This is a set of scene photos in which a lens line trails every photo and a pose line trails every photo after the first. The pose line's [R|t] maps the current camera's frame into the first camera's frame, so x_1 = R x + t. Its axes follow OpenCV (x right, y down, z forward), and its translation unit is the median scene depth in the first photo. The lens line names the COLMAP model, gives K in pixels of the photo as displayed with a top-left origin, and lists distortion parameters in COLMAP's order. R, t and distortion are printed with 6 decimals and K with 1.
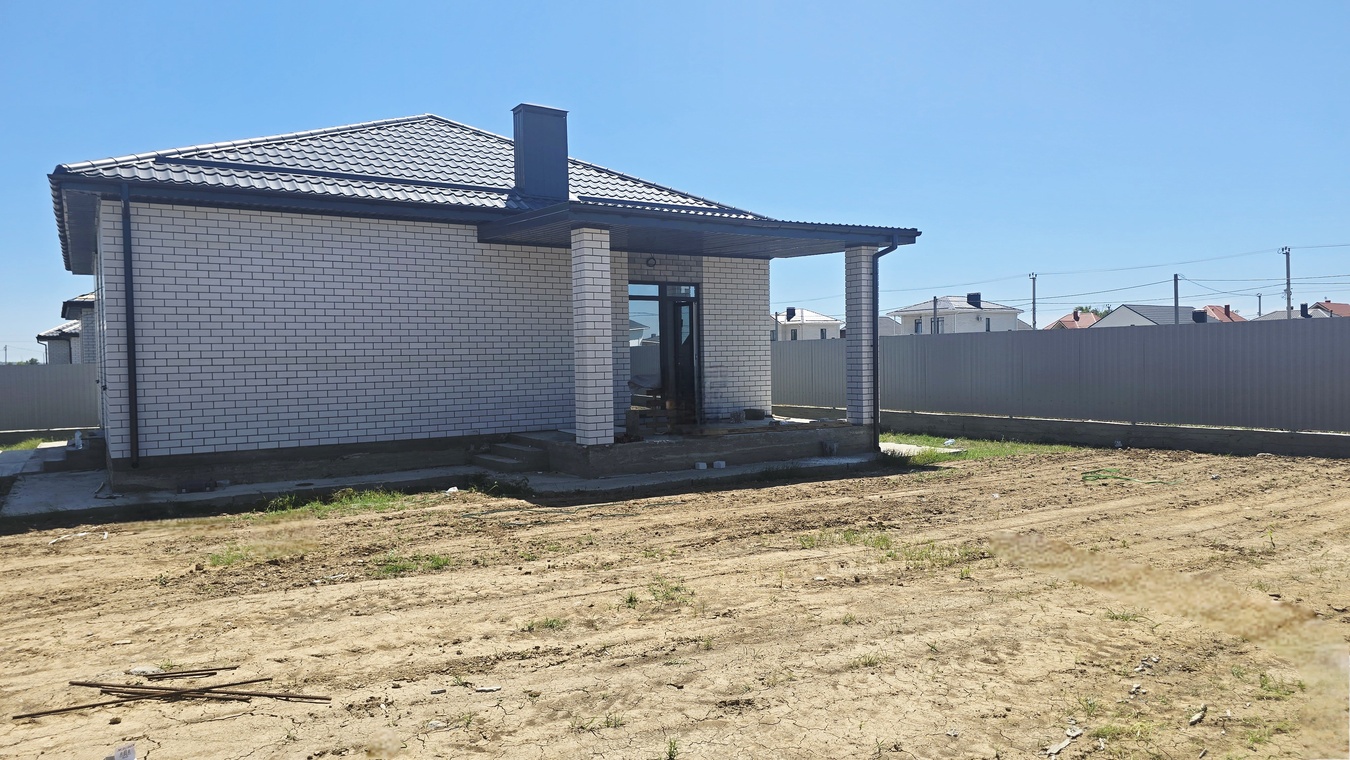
lens RADIAL K [[901.1, 0, 680.2], [0, 901.1, 377.3], [0, 0, 1]] dist [0.057729, -0.051702]
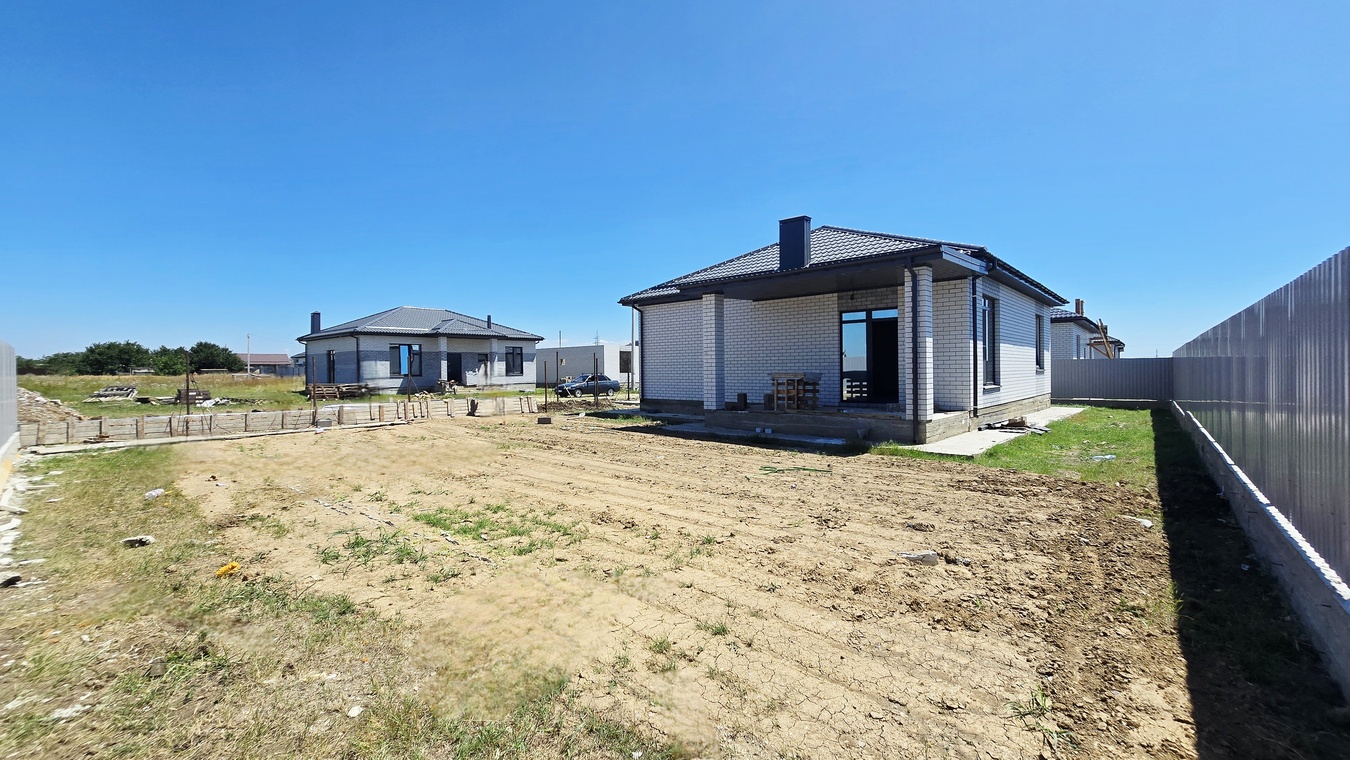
lens RADIAL K [[549.1, 0, 675.4], [0, 549.1, 369.4], [0, 0, 1]] dist [0.001543, -0.000536]
pose [[0.269664, 0.018178, -0.962783, 0.870217], [-0.009547, 0.999823, 0.016204, -0.024148], [0.962907, 0.004822, 0.269790, 0.544588]]
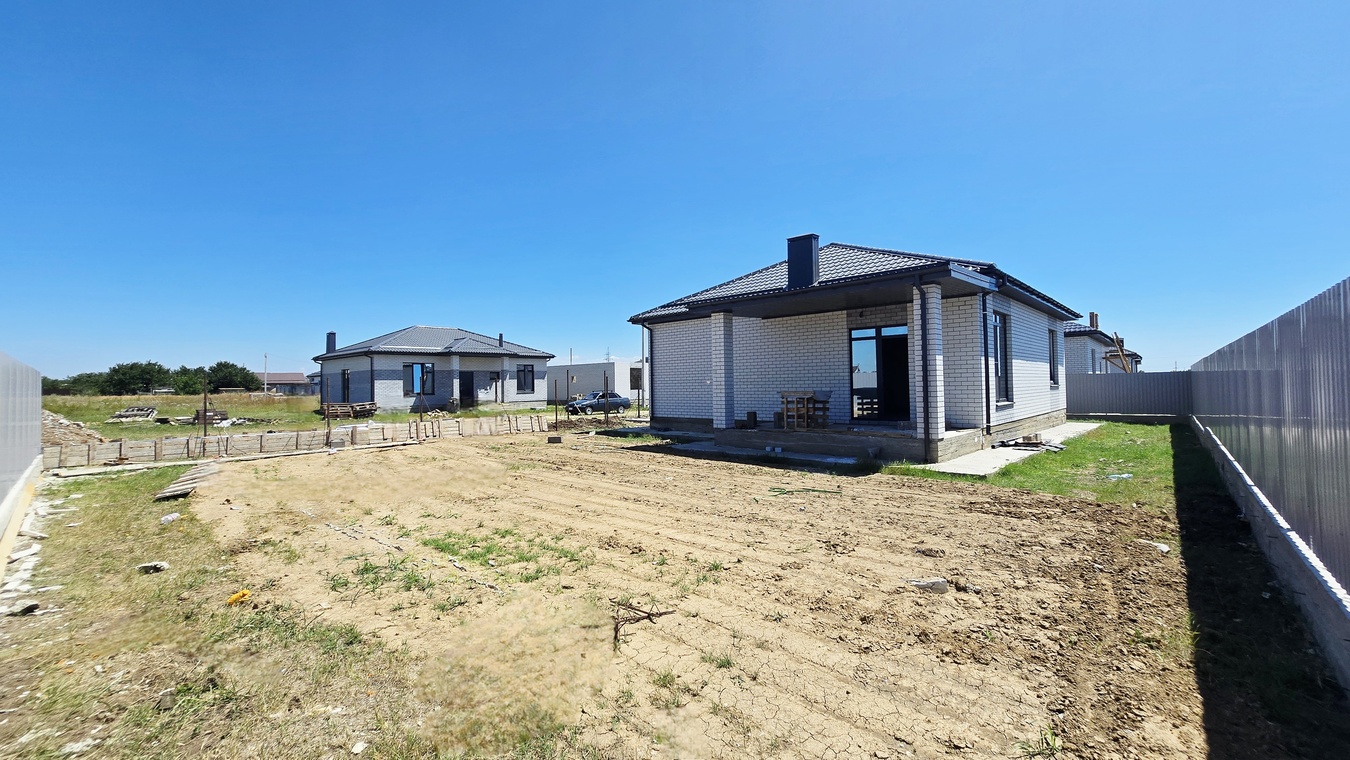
lens RADIAL K [[549.1, 0, 675.6], [0, 549.1, 369.9], [0, 0, 1]] dist [0.001543, -0.000536]
pose [[0.250789, -0.010249, -0.967988, 0.872653], [-0.002422, 0.999934, -0.011215, -0.029785], [0.968039, 0.005157, 0.250747, 0.547166]]
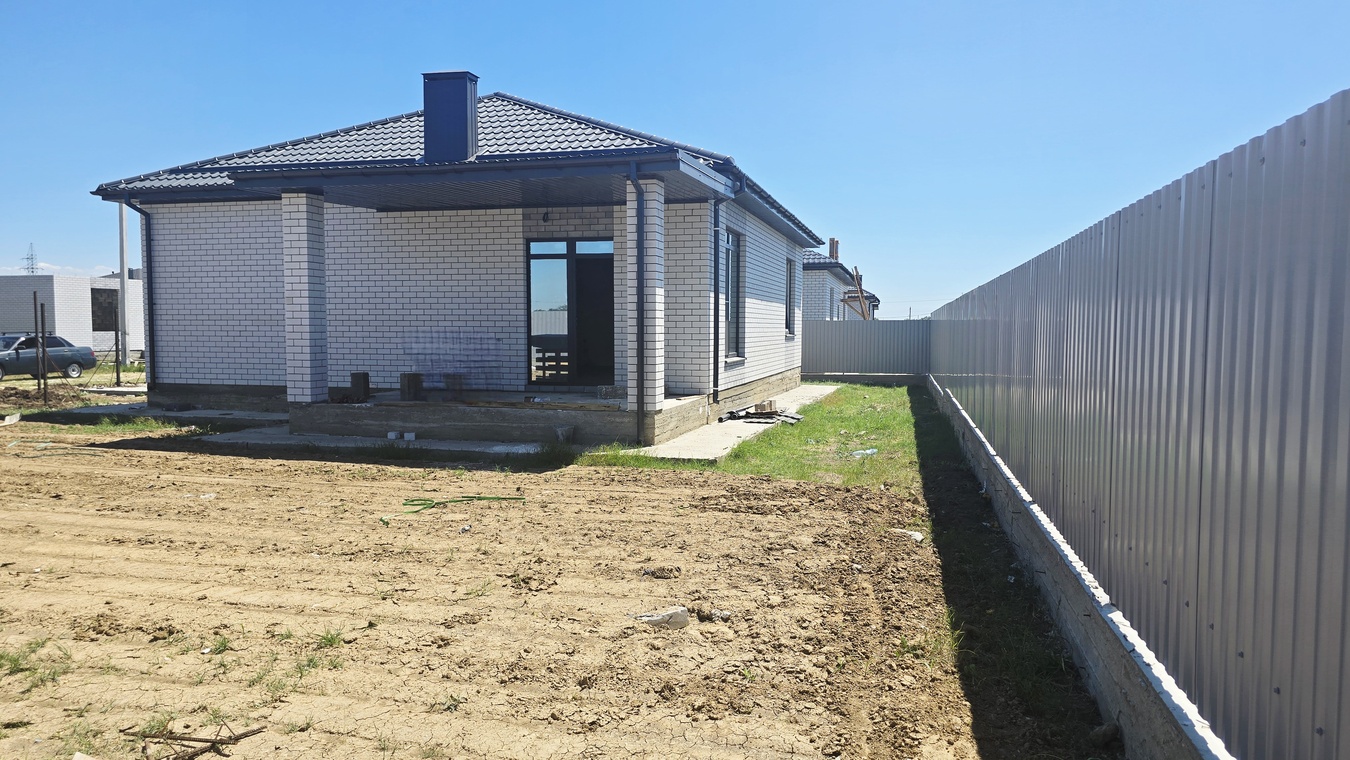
lens RADIAL K [[901.1, 0, 684.2], [0, 901.1, 381.6], [0, 0, 1]] dist [0.057729, -0.051702]
pose [[0.680222, 0.067431, -0.729898, 0.864555], [-0.027543, 0.997408, 0.066477, -0.028433], [0.732489, -0.025116, 0.680316, 0.533109]]
